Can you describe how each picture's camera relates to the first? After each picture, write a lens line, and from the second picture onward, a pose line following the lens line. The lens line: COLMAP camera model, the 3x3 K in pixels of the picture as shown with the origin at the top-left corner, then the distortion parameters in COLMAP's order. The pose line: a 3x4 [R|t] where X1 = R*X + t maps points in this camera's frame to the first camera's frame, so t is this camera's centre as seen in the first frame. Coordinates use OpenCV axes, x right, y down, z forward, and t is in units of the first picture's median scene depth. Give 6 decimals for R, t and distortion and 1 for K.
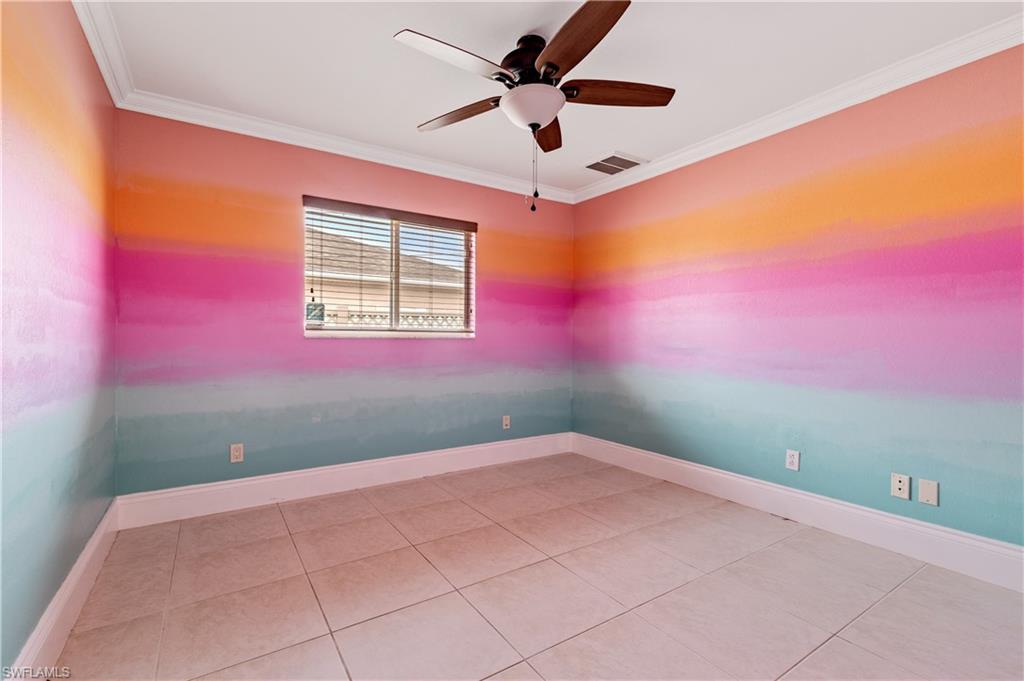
lens RADIAL K [[465.6, 0, 507.8], [0, 465.6, 341.7], [0, 0, 1]] dist [0.009075, -0.001793]
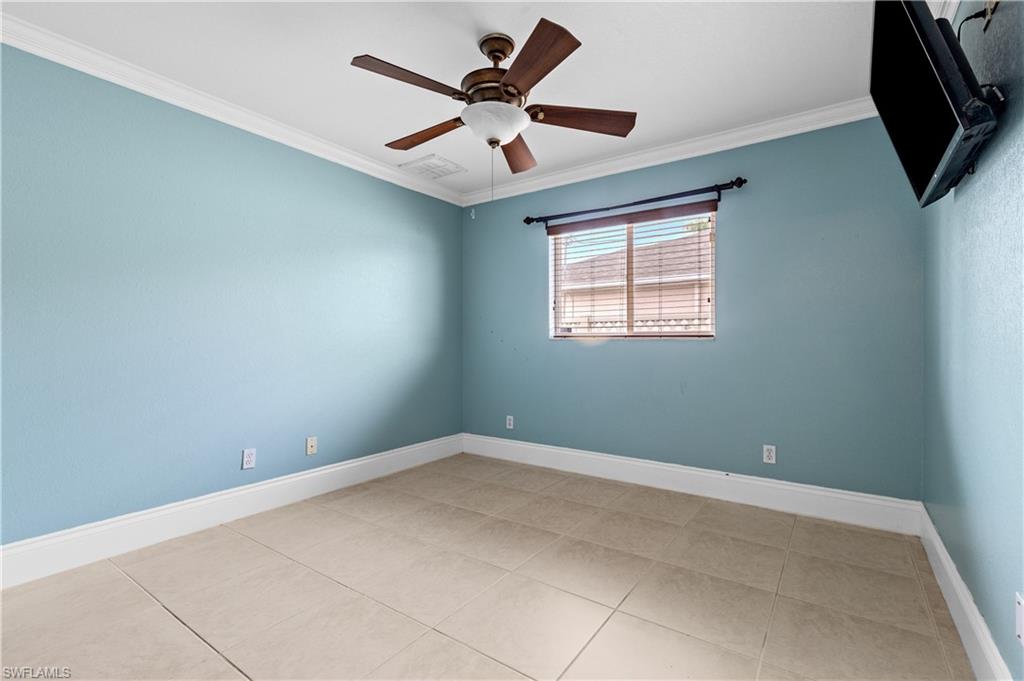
lens RADIAL K [[465.6, 0, 510.2], [0, 465.6, 335.5], [0, 0, 1]] dist [0.009075, -0.001793]
pose [[0.362797, -0.013402, -0.931772, 0.600385], [-0.003562, 0.999869, -0.015769, -0.001067], [0.931861, 0.009039, 0.362702, 0.396282]]
